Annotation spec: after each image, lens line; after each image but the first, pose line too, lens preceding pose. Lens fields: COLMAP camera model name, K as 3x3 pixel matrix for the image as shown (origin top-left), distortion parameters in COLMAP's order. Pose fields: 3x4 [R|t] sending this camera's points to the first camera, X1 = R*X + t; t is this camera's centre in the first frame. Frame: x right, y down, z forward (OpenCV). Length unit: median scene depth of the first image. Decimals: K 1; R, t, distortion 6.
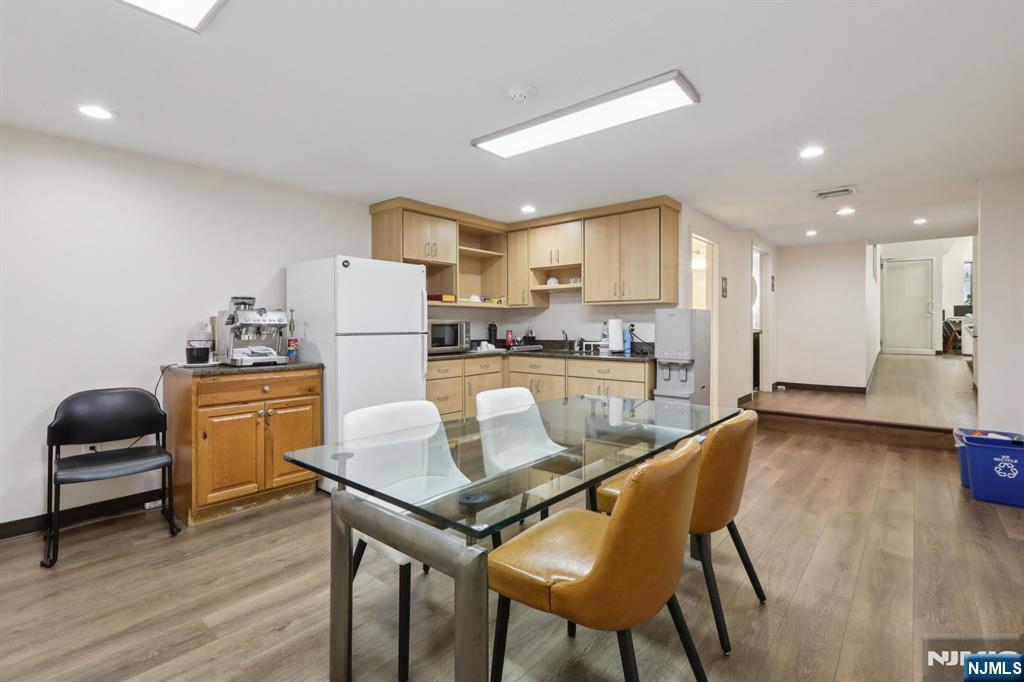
lens RADIAL K [[467.5, 0, 511.7], [0, 467.5, 337.5], [0, 0, 1]] dist [0.000031, 0.000248]
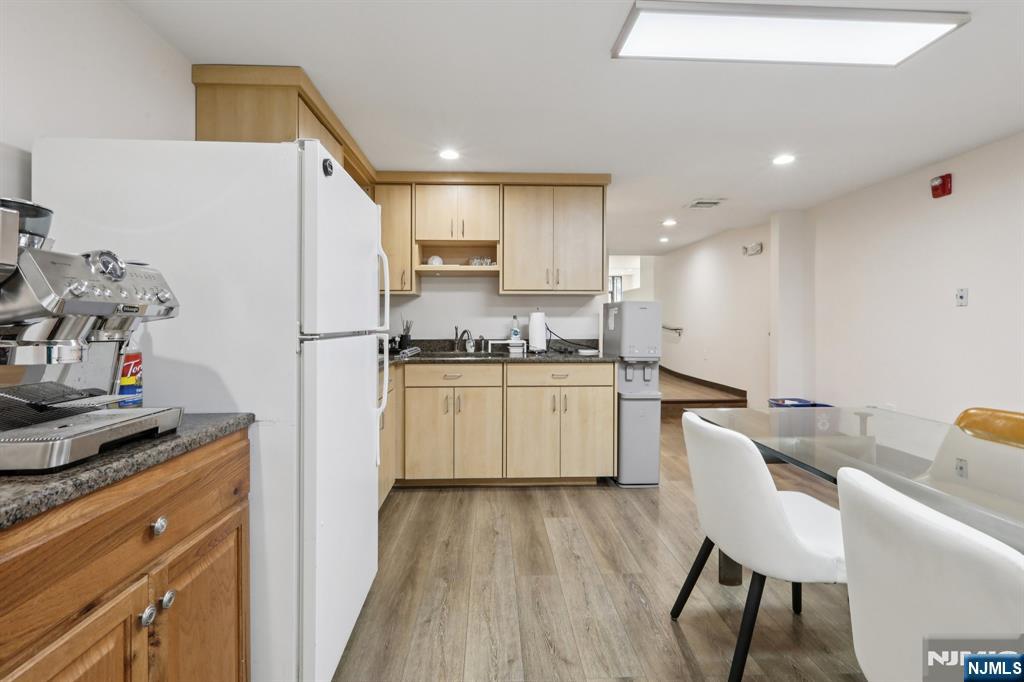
lens RADIAL K [[466.6, 0, 508.3], [0, 466.6, 326.8], [0, 0, 1]] dist [0.000883, 0.000693]
pose [[0.740158, -0.005711, 0.672409, -0.375226], [0.016815, 0.999808, -0.010017, -0.005971], [-0.672223, 0.018721, 0.740112, 0.425354]]
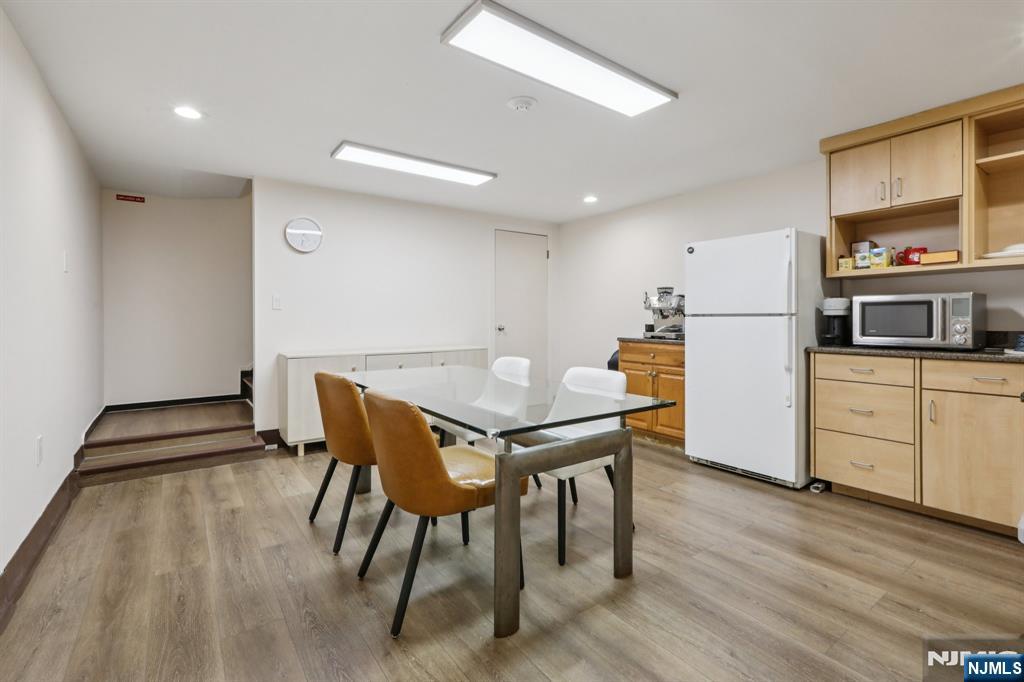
lens RADIAL K [[463.6, 0, 530.8], [0, 463.6, 320.3], [0, 0, 1]] dist [0.001521, 0.000482]
pose [[-0.211123, 0.002117, -0.977457, 0.564796], [-0.025408, 0.999648, 0.007653, 0.004835], [0.977129, 0.026451, -0.210995, 0.630389]]
